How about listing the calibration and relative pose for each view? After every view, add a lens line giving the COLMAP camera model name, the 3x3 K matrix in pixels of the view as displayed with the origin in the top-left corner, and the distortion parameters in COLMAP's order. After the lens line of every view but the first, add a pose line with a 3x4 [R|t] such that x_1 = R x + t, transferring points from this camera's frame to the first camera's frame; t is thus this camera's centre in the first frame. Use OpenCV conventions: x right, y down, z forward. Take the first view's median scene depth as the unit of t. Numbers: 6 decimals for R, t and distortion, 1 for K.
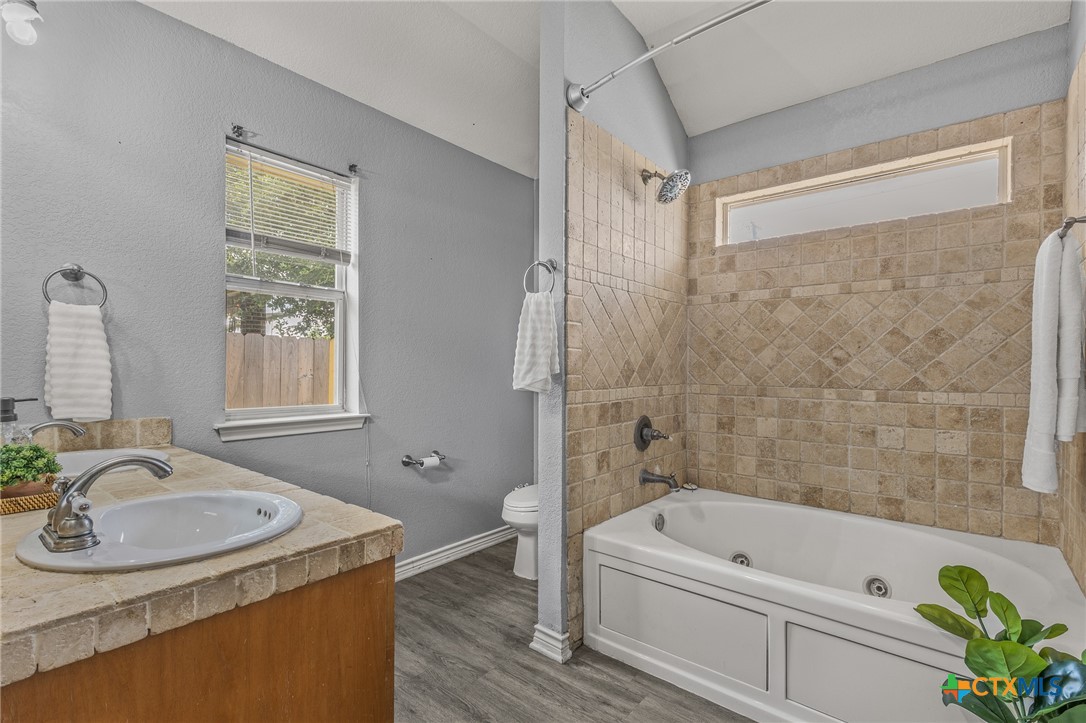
lens RADIAL K [[491.9, 0, 543.0], [0, 491.9, 361.5], [0, 0, 1]] dist [0.010912, 0.000110]
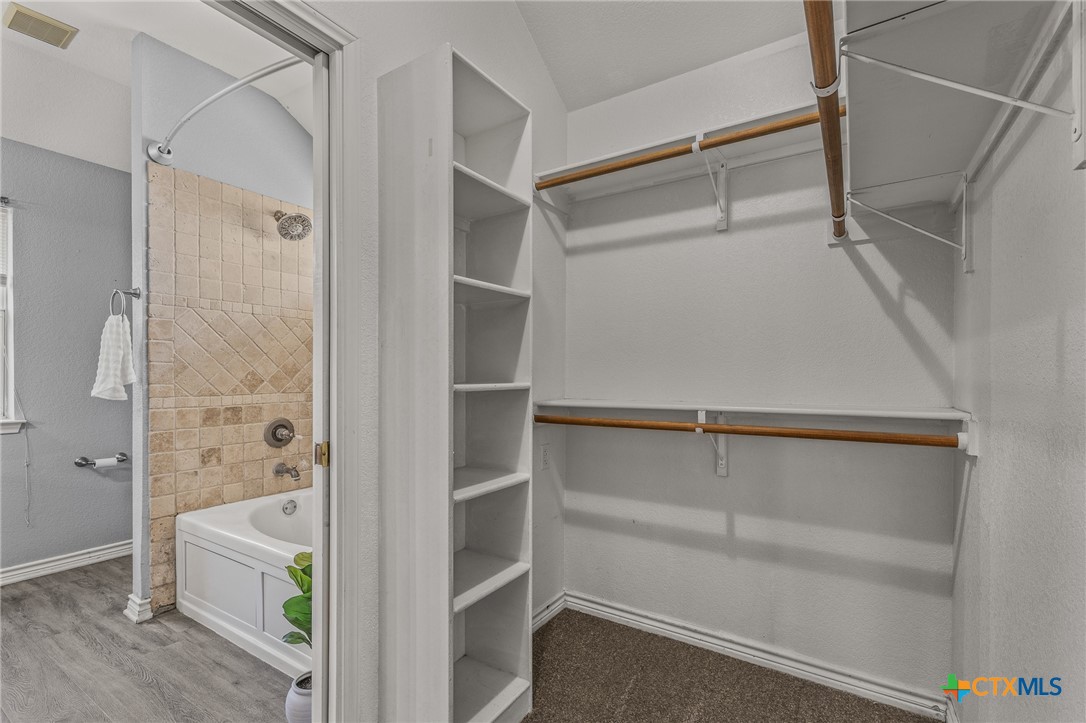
lens RADIAL K [[481.4, 0, 547.7], [0, 481.4, 369.3], [0, 0, 1]] dist [0.002166, -0.000891]
pose [[0.992557, -0.001382, 0.121774, 0.820246], [0.001422, 0.999999, -0.000240, -0.007244], [-0.121774, 0.000411, 0.992558, -0.268969]]
